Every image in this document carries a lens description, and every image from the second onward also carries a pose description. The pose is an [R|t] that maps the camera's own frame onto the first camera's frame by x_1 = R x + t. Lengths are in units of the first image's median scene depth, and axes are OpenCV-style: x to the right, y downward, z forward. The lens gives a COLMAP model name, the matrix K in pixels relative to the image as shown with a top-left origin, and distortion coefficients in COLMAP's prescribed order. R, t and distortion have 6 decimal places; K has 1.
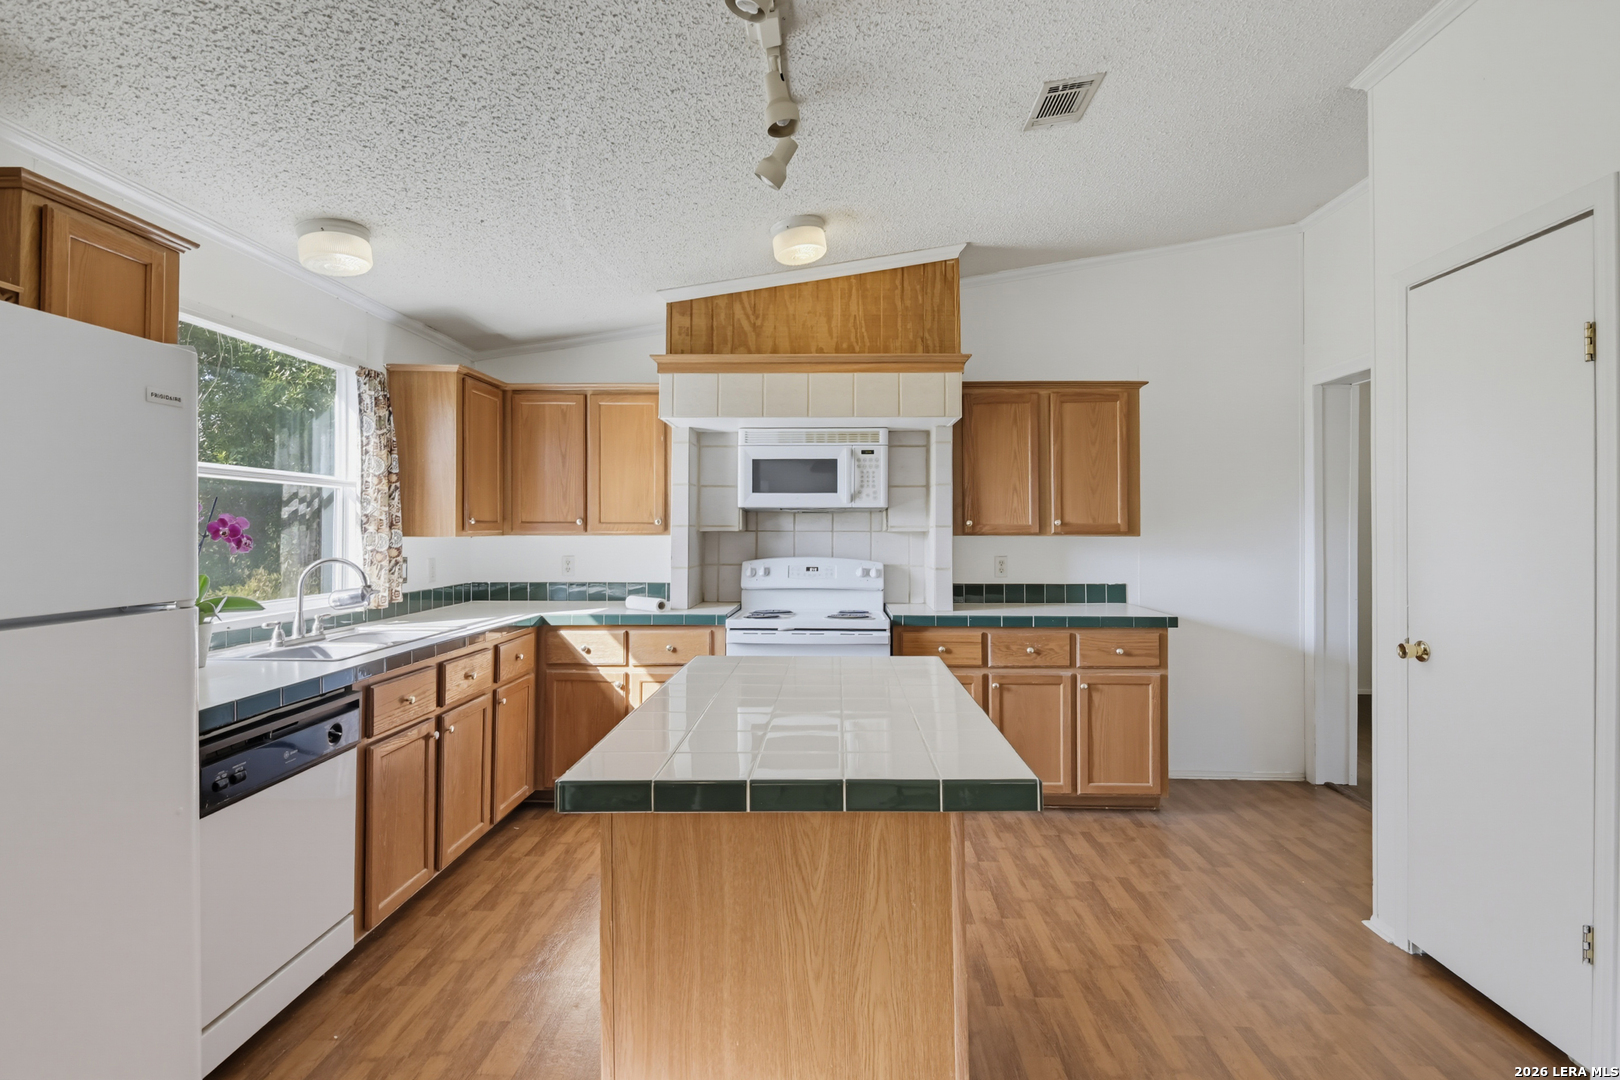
lens RADIAL K [[787.2, 0, 817.2], [0, 787.2, 526.1], [0, 0, 1]] dist [0.000556, -0.001110]
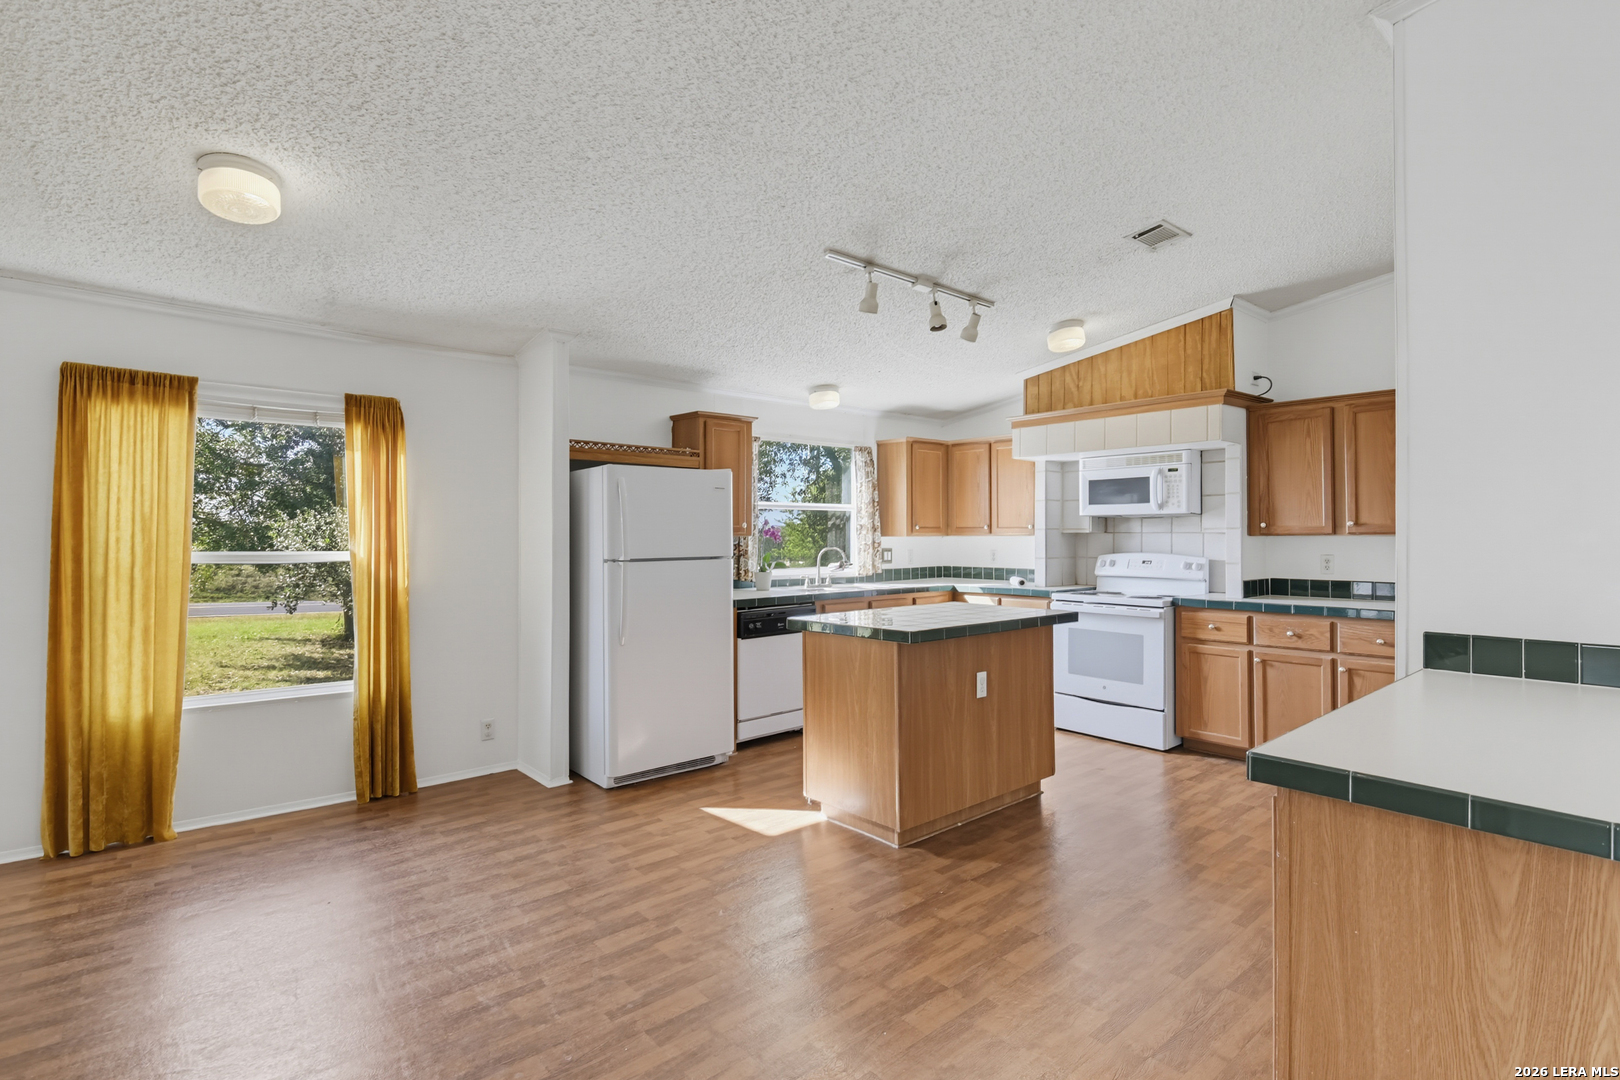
lens RADIAL K [[781.0, 0, 811.4], [0, 781.0, 534.0], [0, 0, 1]] dist [0.001153, -0.000379]
pose [[0.676735, -0.003337, -0.736219, 0.611168], [0.006250, 0.999980, 0.001213, 0.004063], [0.736200, -0.005422, 0.676742, -0.288968]]
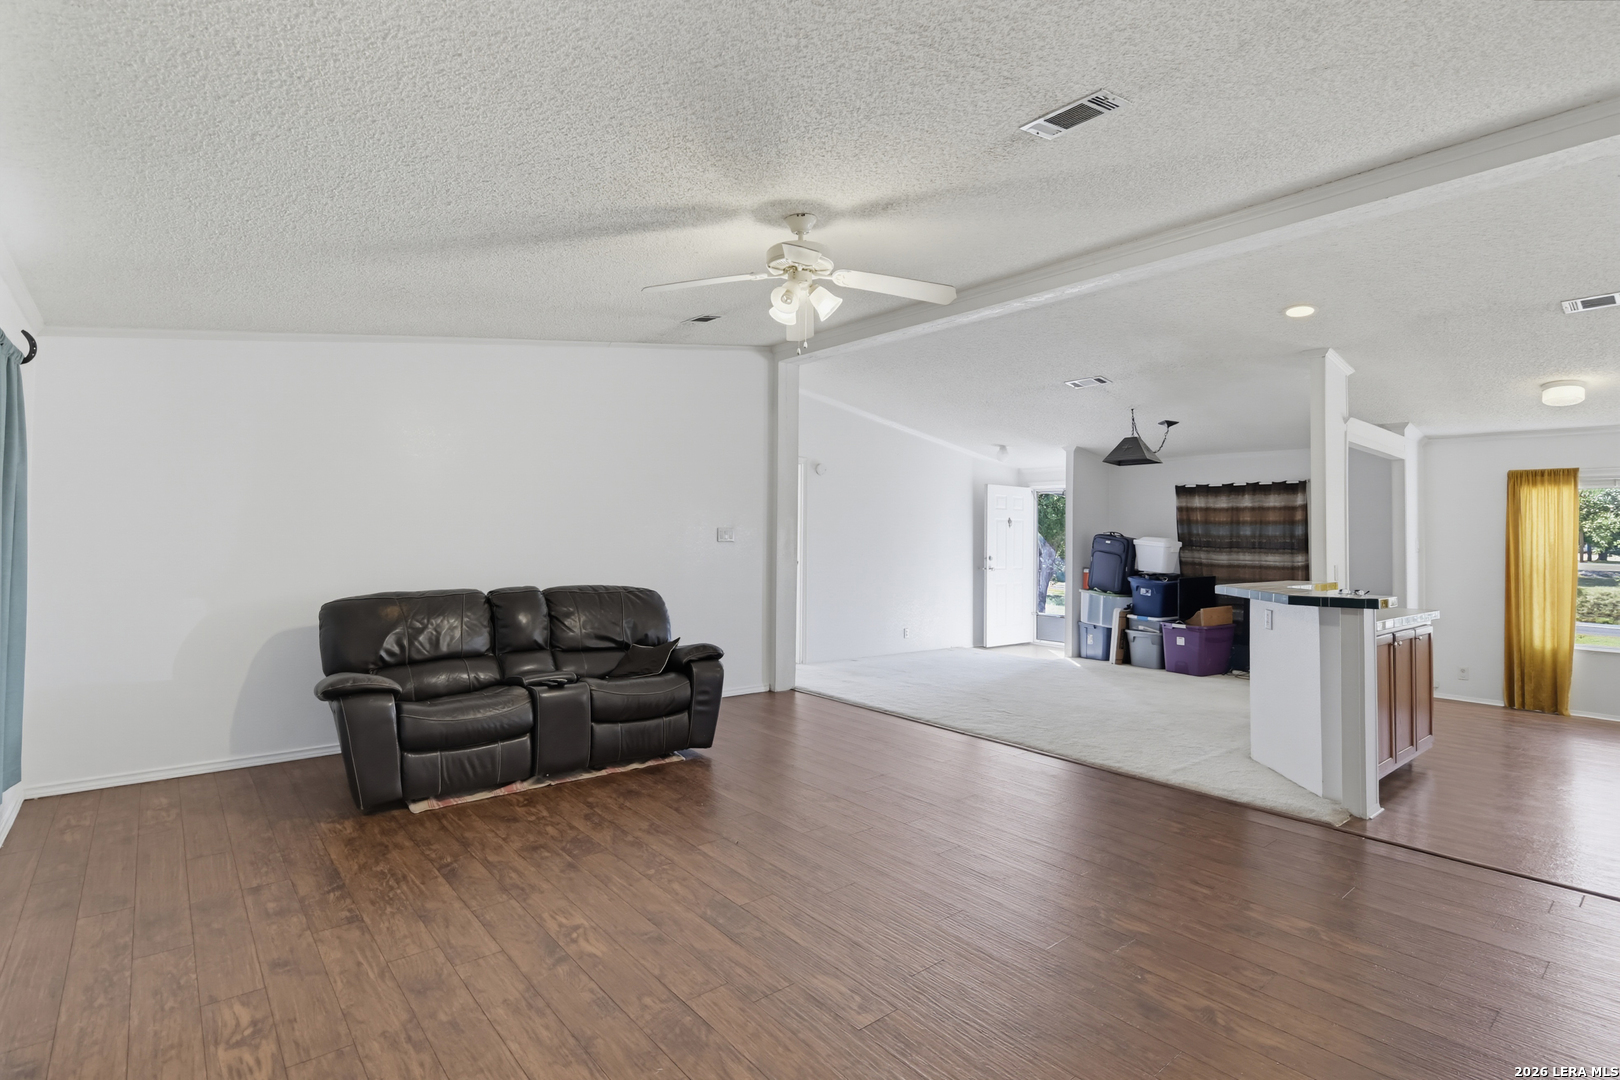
lens RADIAL K [[781.0, 0, 811.4], [0, 781.0, 534.0], [0, 0, 1]] dist [0.001153, -0.000379]
pose [[-0.753671, -0.024650, -0.656790, 1.761527], [-0.011120, 0.999632, -0.024757, 0.019603], [0.657158, -0.011355, -0.753667, -0.025975]]
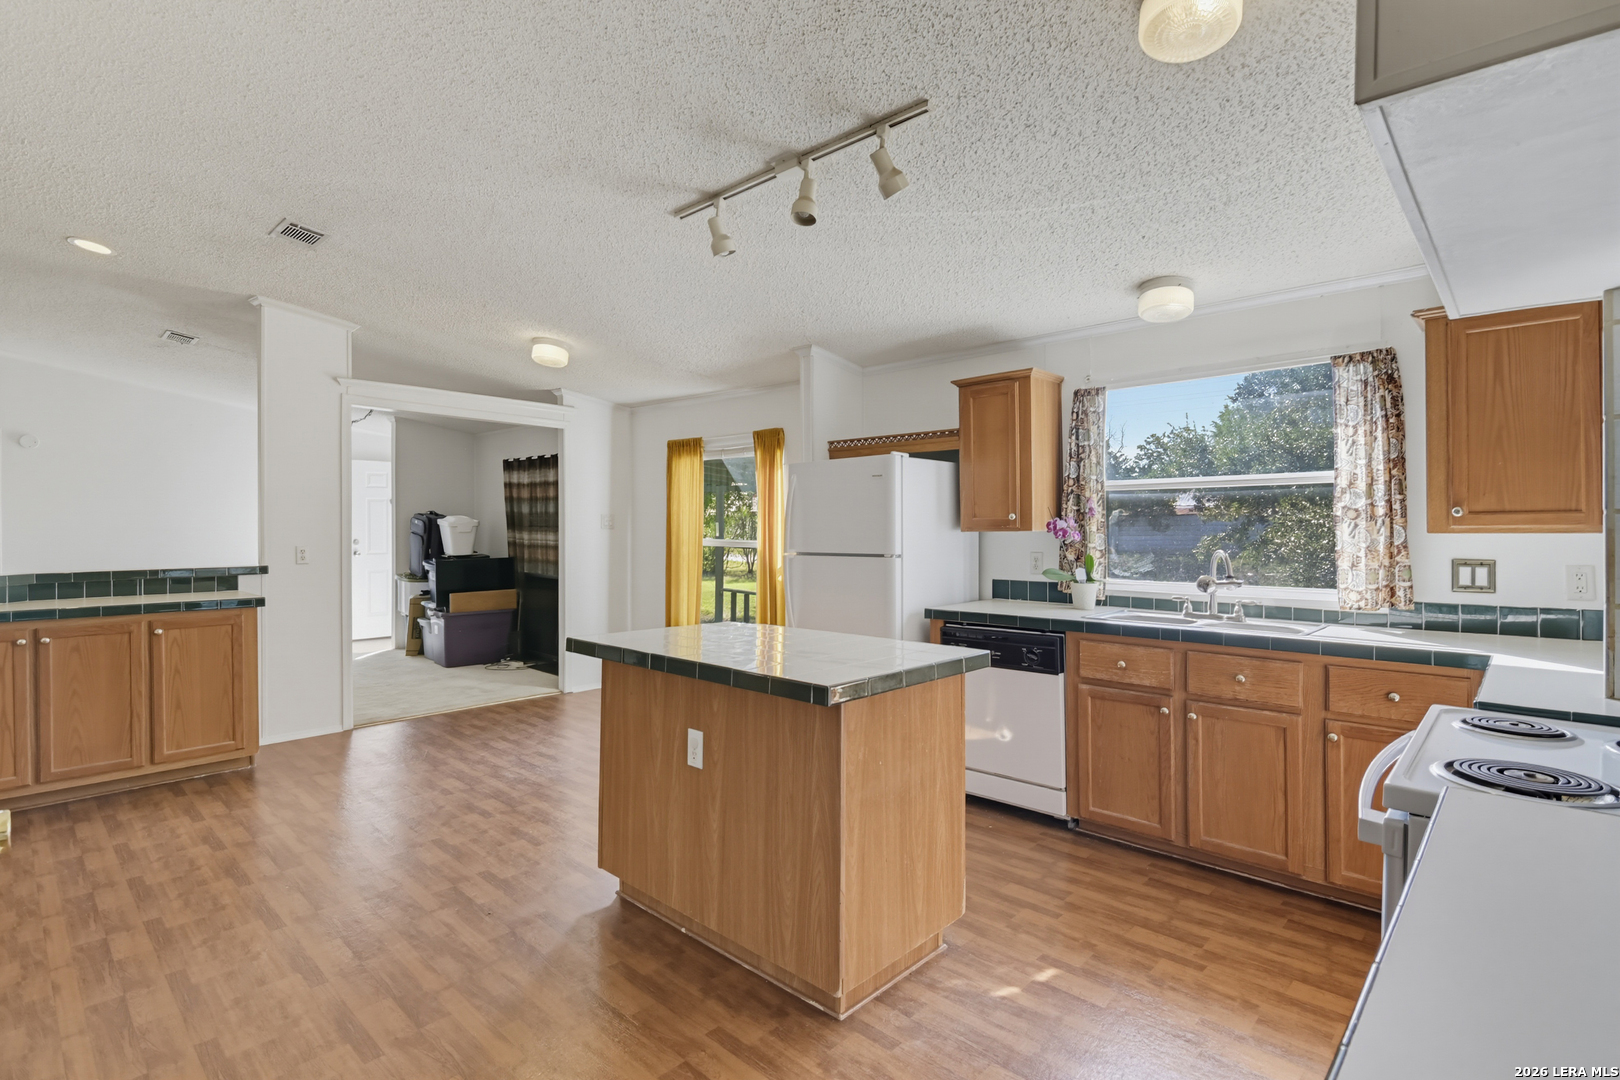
lens RADIAL K [[787.2, 0, 817.2], [0, 787.2, 526.1], [0, 0, 1]] dist [0.000556, -0.001110]
pose [[-0.668200, -0.005175, -0.743963, 0.473612], [0.003328, 0.999945, -0.009945, 0.011976], [0.743974, -0.009121, -0.668146, 0.984837]]
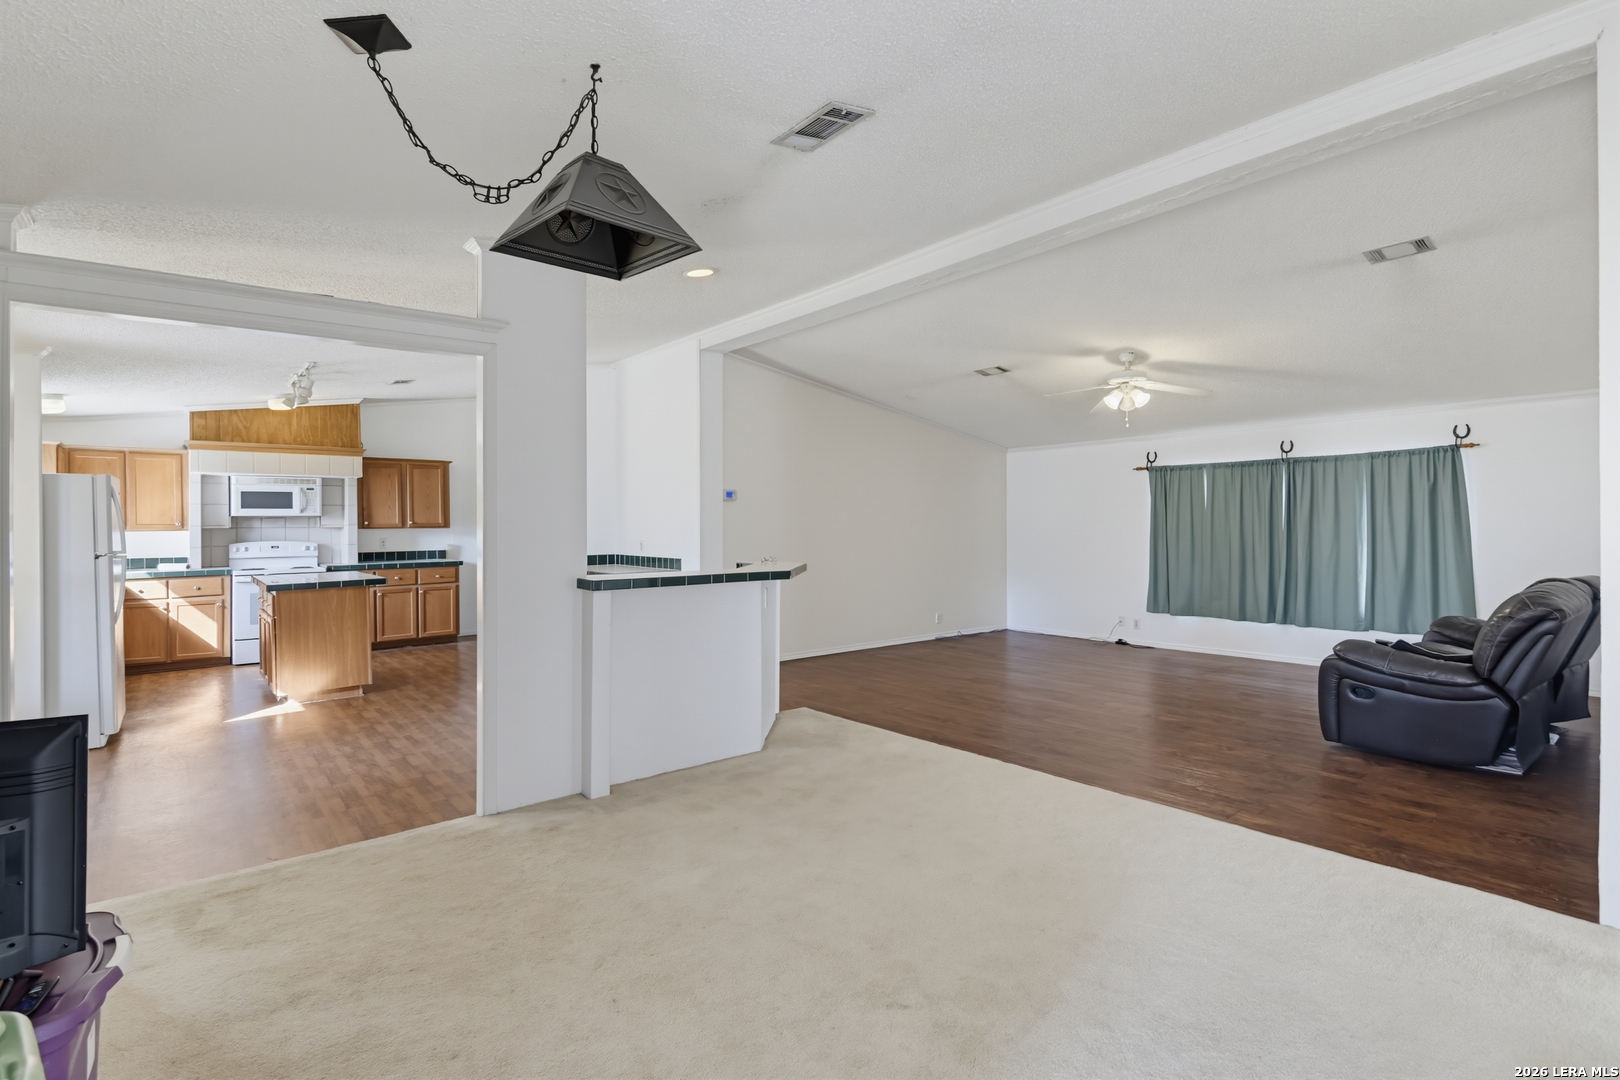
lens RADIAL K [[787.2, 0, 817.2], [0, 787.2, 526.1], [0, 0, 1]] dist [0.000556, -0.001110]
pose [[0.752291, -0.010948, 0.658740, -0.303814], [0.004478, 0.999924, 0.011505, -0.015072], [-0.658816, -0.005706, 0.752283, -1.464878]]
